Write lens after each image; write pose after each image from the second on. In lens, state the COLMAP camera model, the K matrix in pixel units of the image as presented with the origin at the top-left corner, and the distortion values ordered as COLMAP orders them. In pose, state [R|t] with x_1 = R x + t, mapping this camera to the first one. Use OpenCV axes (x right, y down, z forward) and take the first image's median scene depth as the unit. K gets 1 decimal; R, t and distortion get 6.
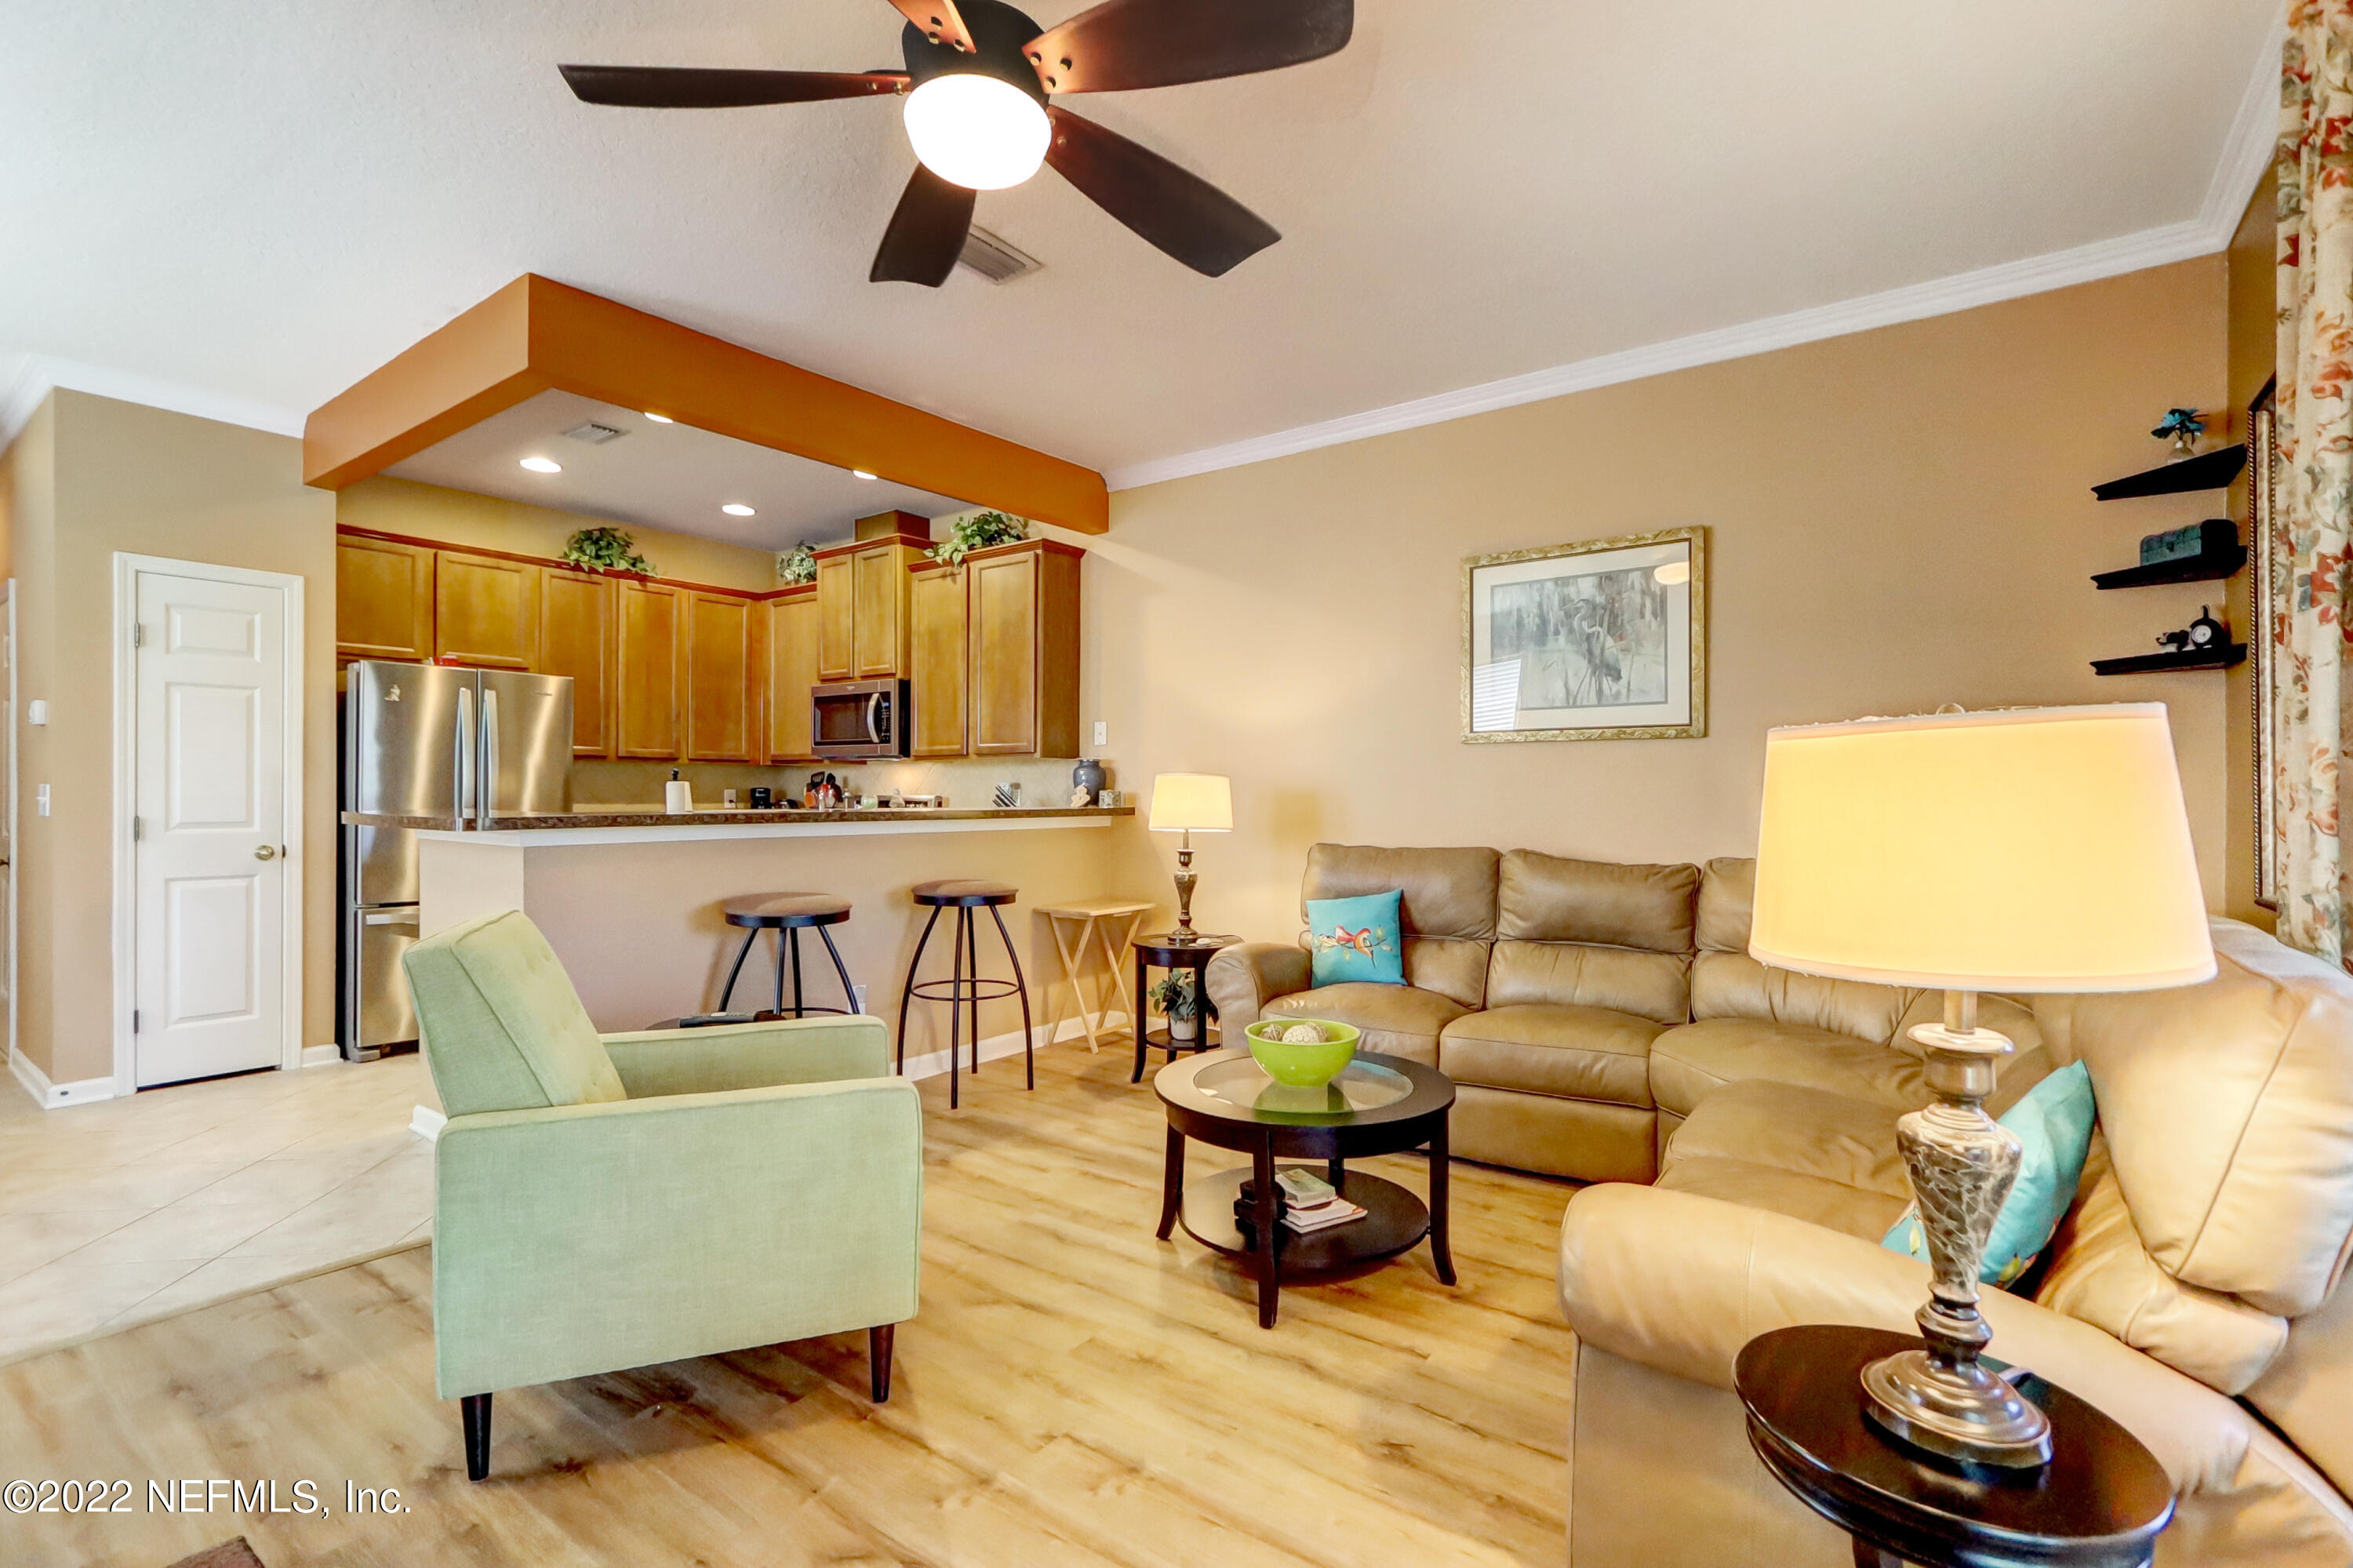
lens RADIAL K [[1083.1, 0, 1177.5], [0, 1083.1, 798.4], [0, 0, 1]] dist [-0.007222, 0.002088]
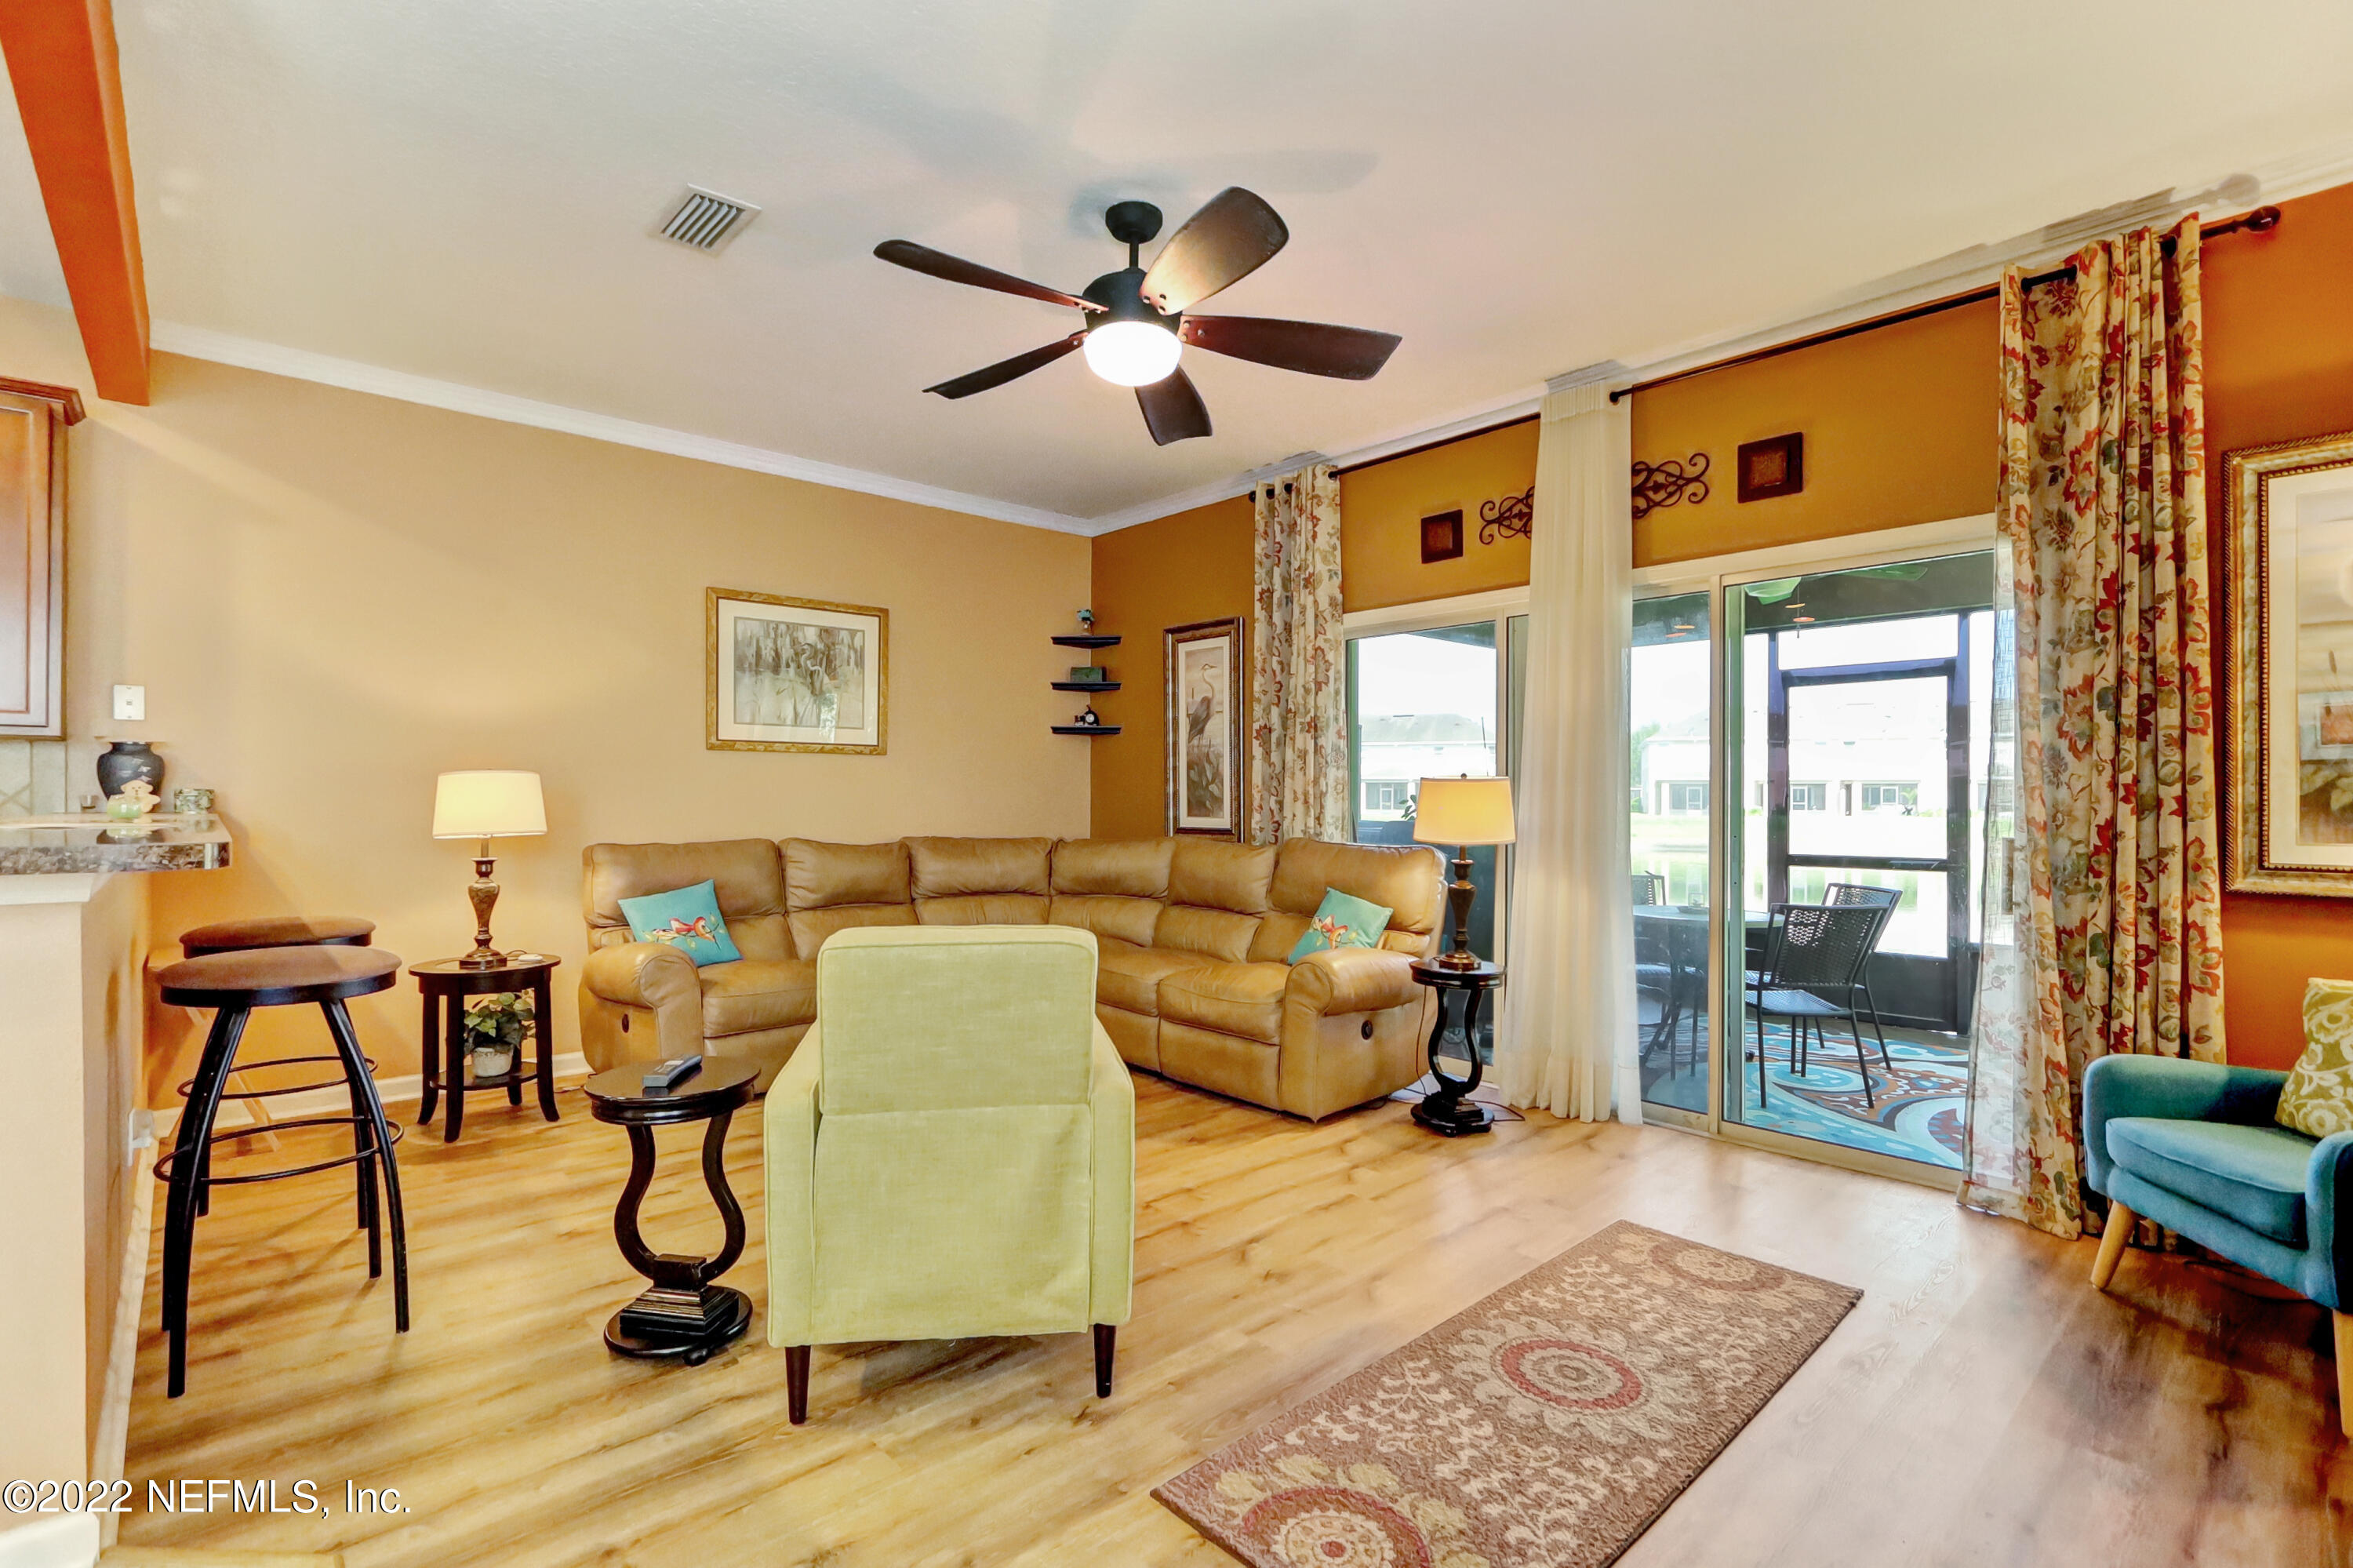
lens RADIAL K [[1083.1, 0, 1168.6], [0, 1083.1, 794.5], [0, 0, 1]] dist [-0.007222, 0.002088]
pose [[0.191057, -0.000213, 0.981579, -0.697215], [0.002296, 0.999997, -0.000230, -0.002009], [-0.981576, 0.002298, 0.191057, 0.282522]]
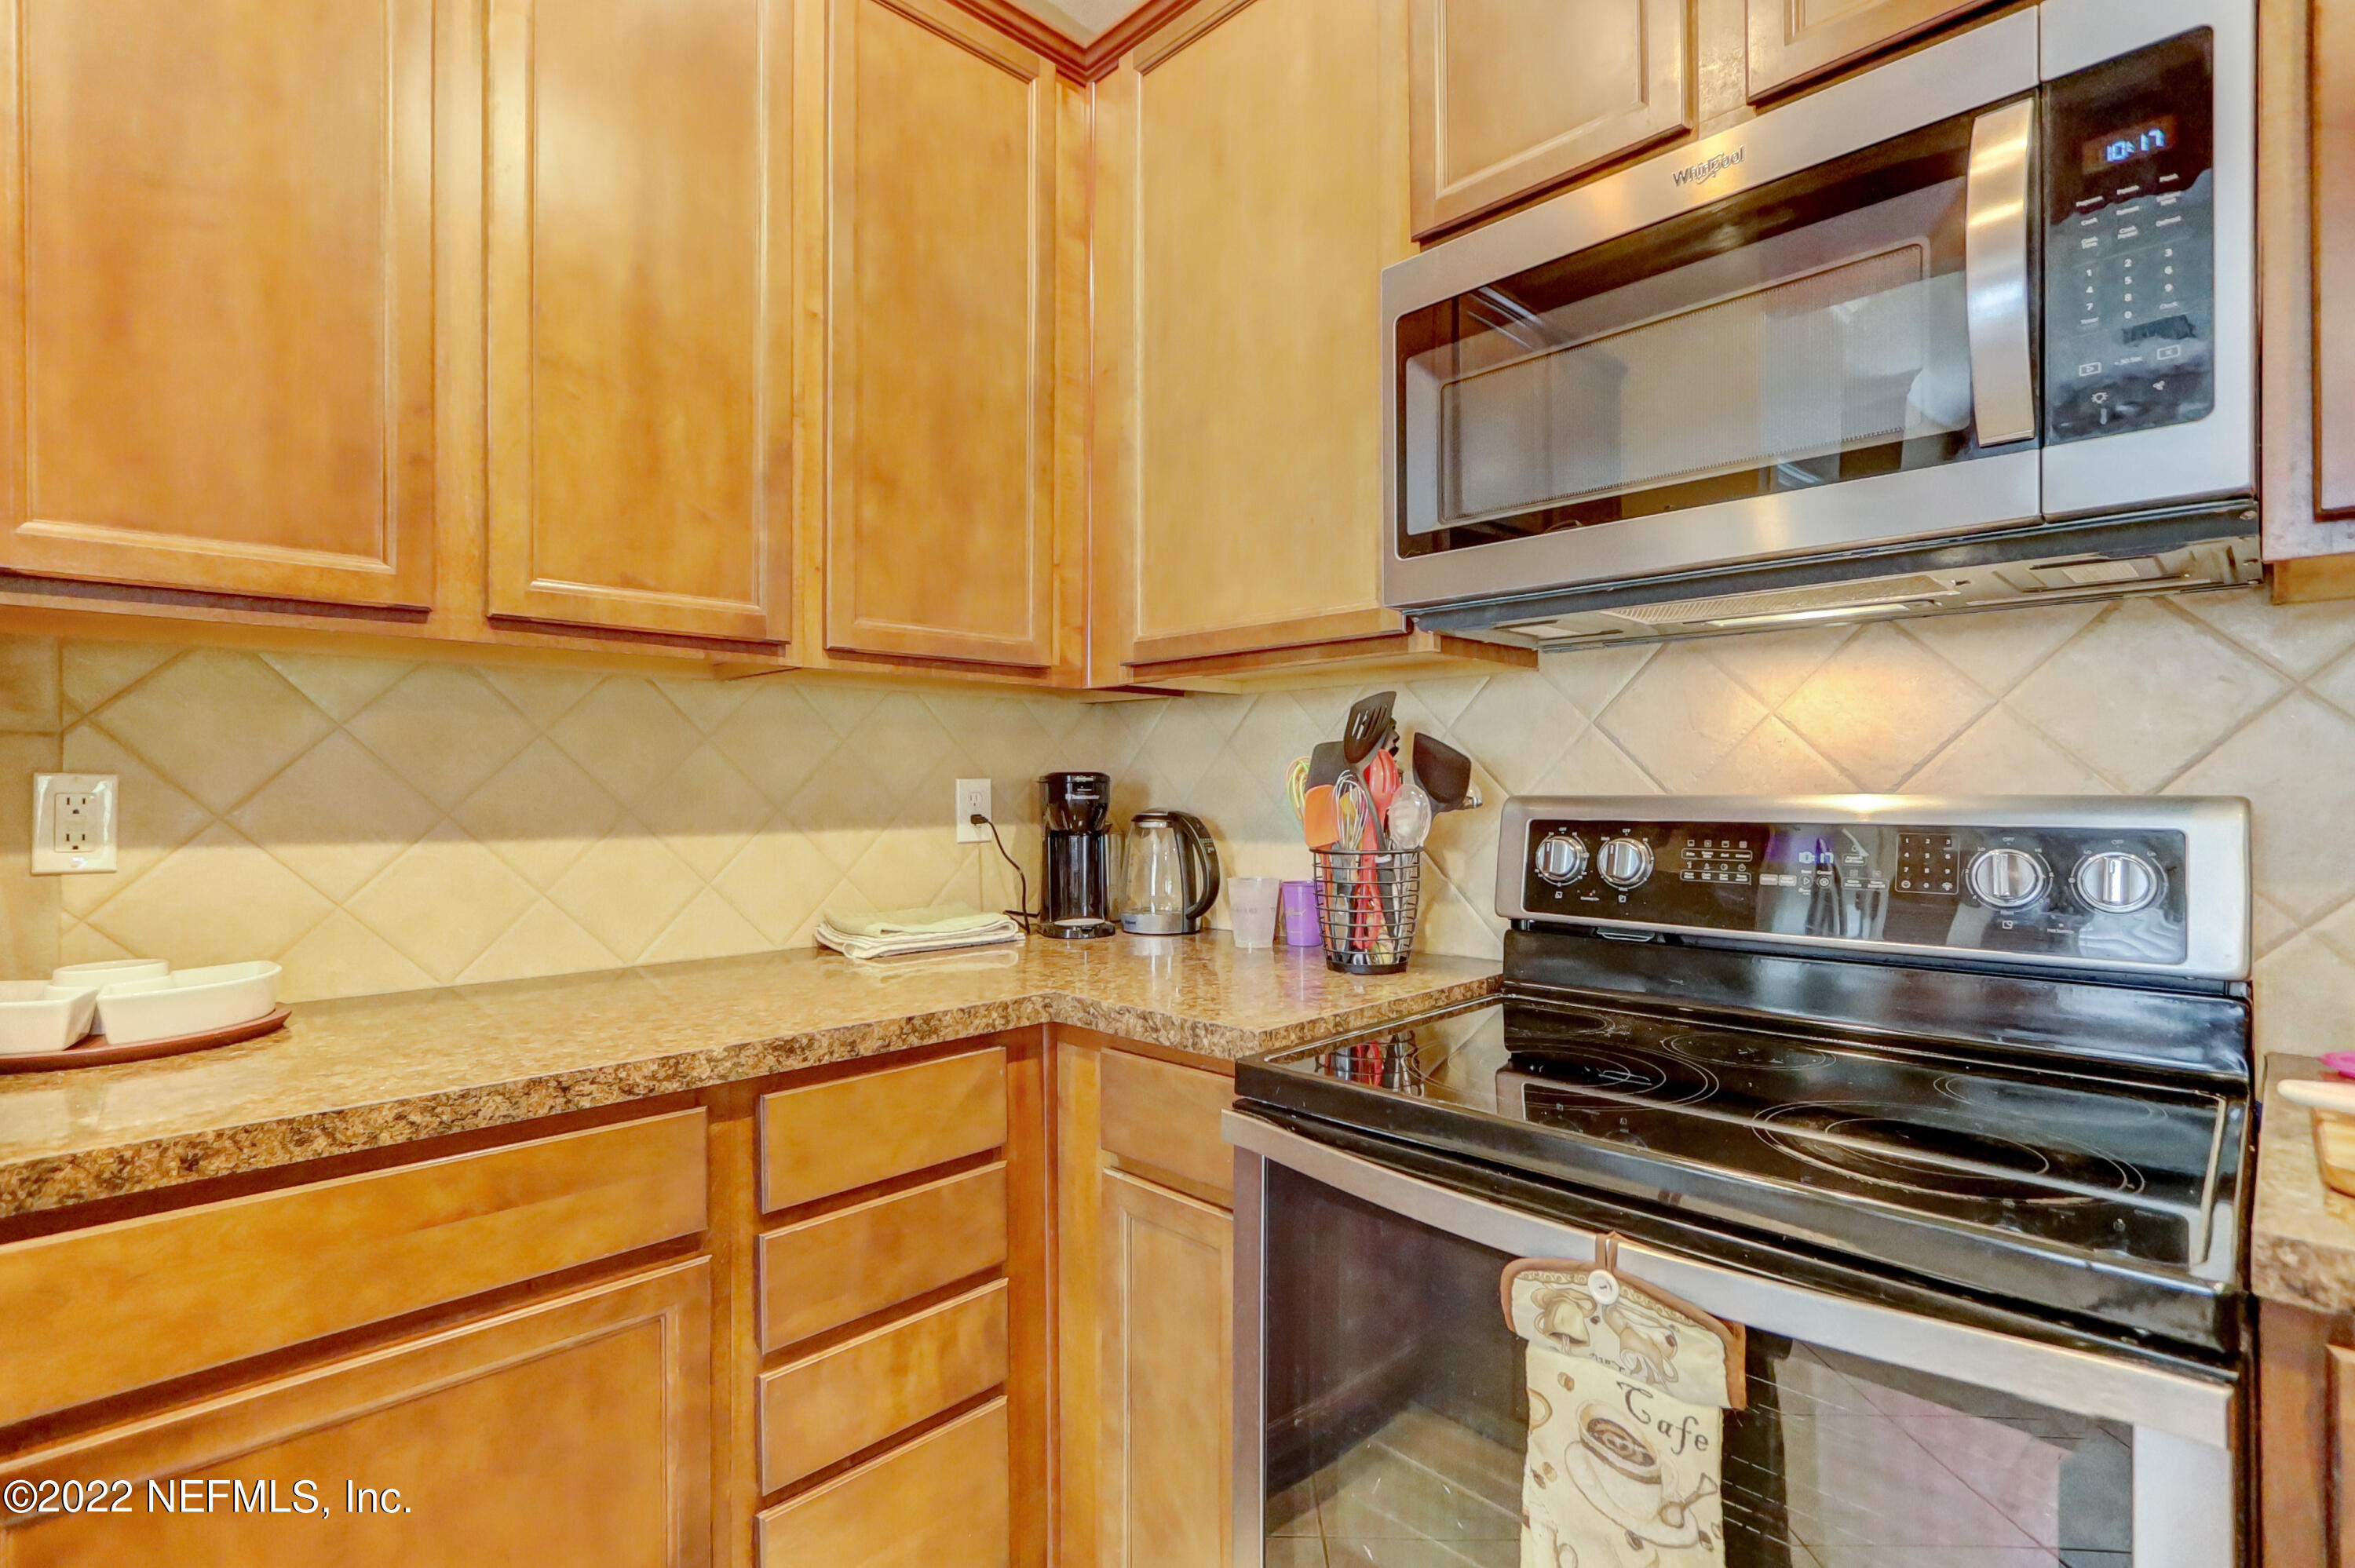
lens RADIAL K [[1083.8, 0, 1180.9], [0, 1083.8, 791.5], [0, 0, 1]] dist [-0.007222, 0.002088]
pose [[0.988492, -0.006036, -0.151154, -0.458590], [0.005594, 0.999979, -0.003353, -0.004996], [0.151171, 0.002469, 0.988505, 1.049776]]
